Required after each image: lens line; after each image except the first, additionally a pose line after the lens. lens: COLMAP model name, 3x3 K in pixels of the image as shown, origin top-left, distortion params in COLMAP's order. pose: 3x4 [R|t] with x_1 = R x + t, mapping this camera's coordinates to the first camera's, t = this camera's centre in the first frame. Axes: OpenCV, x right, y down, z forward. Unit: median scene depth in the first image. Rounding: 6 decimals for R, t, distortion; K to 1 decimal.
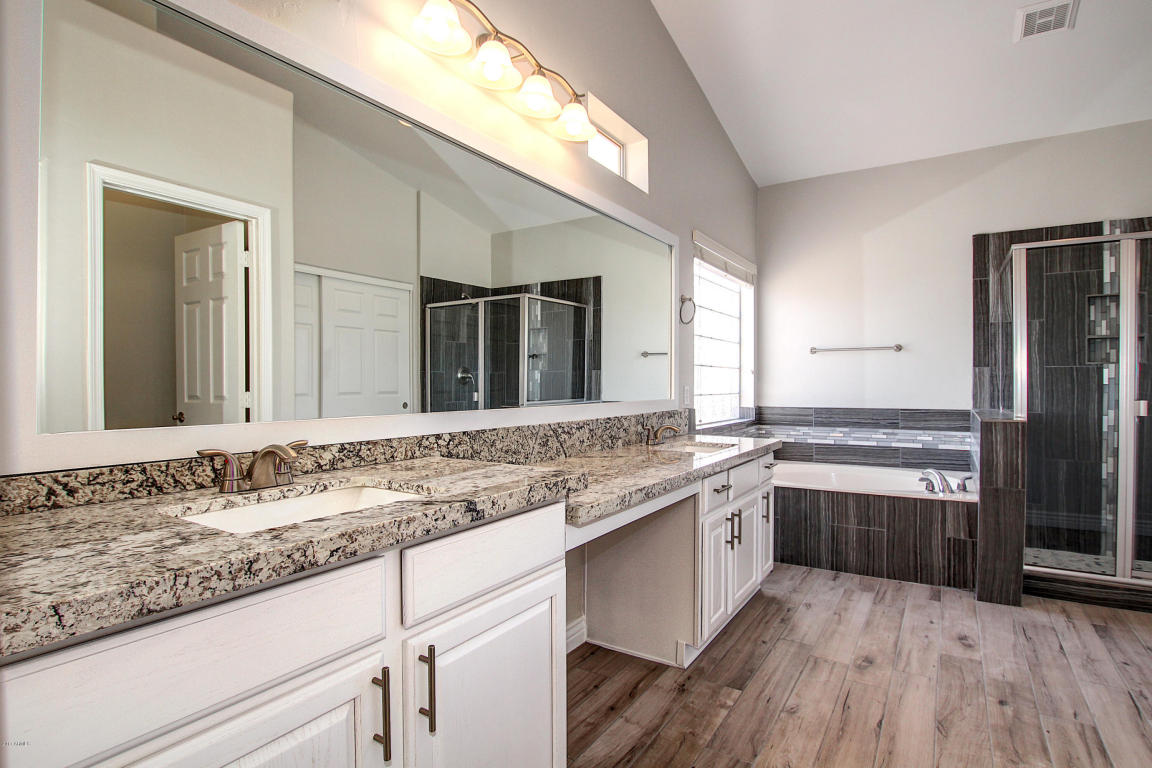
lens RADIAL K [[577.1, 0, 586.4], [0, 577.1, 385.4], [0, 0, 1]] dist [-0.030192, 0.005888]
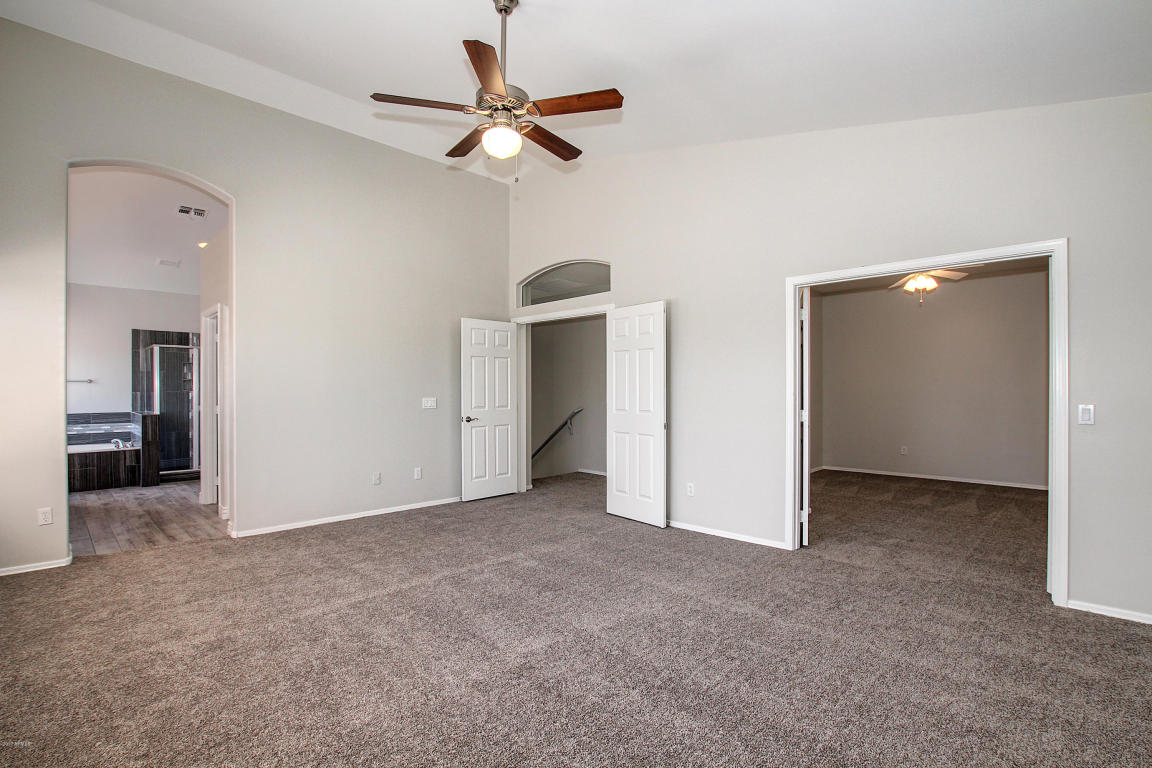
lens RADIAL K [[542.2, 0, 584.0], [0, 542.2, 395.1], [0, 0, 1]] dist [-0.029713, 0.005523]
pose [[0.213507, -0.006298, 0.976921, -0.890213], [0.004899, 0.999974, 0.005376, -0.022273], [-0.976929, 0.003638, 0.213533, -1.057164]]
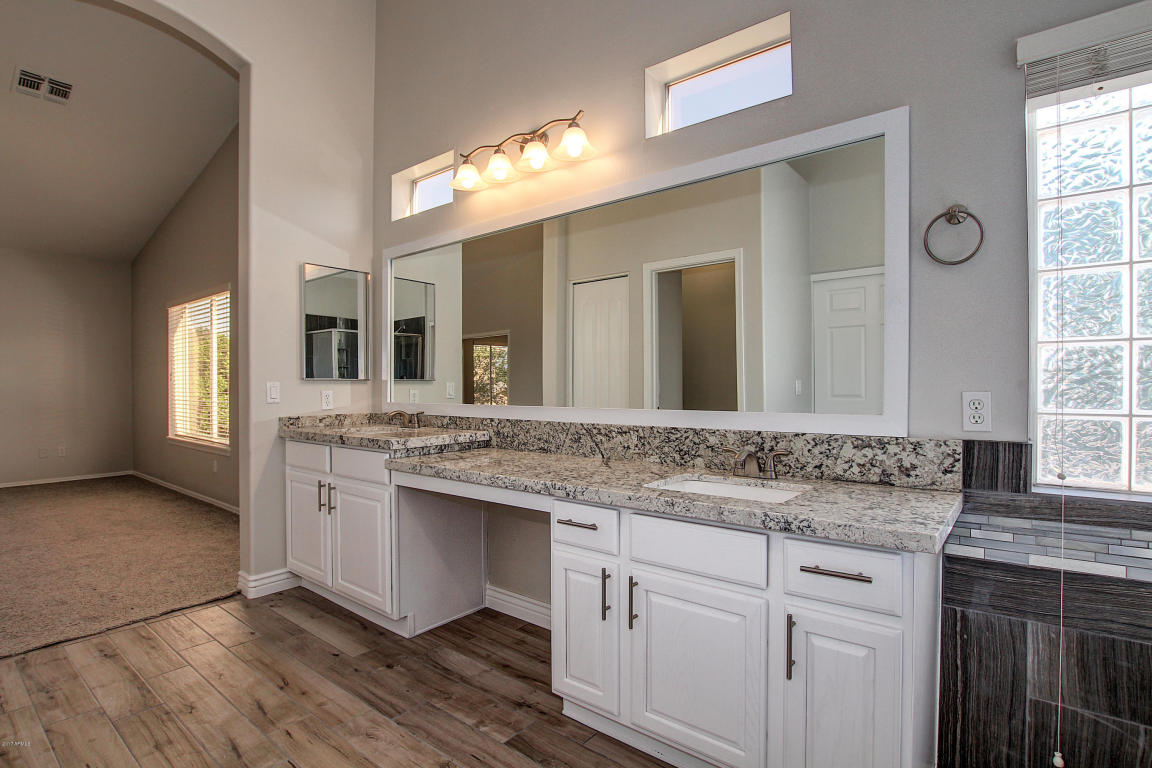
lens RADIAL K [[542.2, 0, 574.2], [0, 542.2, 386.6], [0, 0, 1]] dist [-0.029713, 0.005523]
pose [[-0.098790, 0.000530, -0.995108, 1.047424], [-0.001237, 0.999999, 0.000655, -0.005501], [0.995108, 0.001295, -0.098789, 1.163246]]
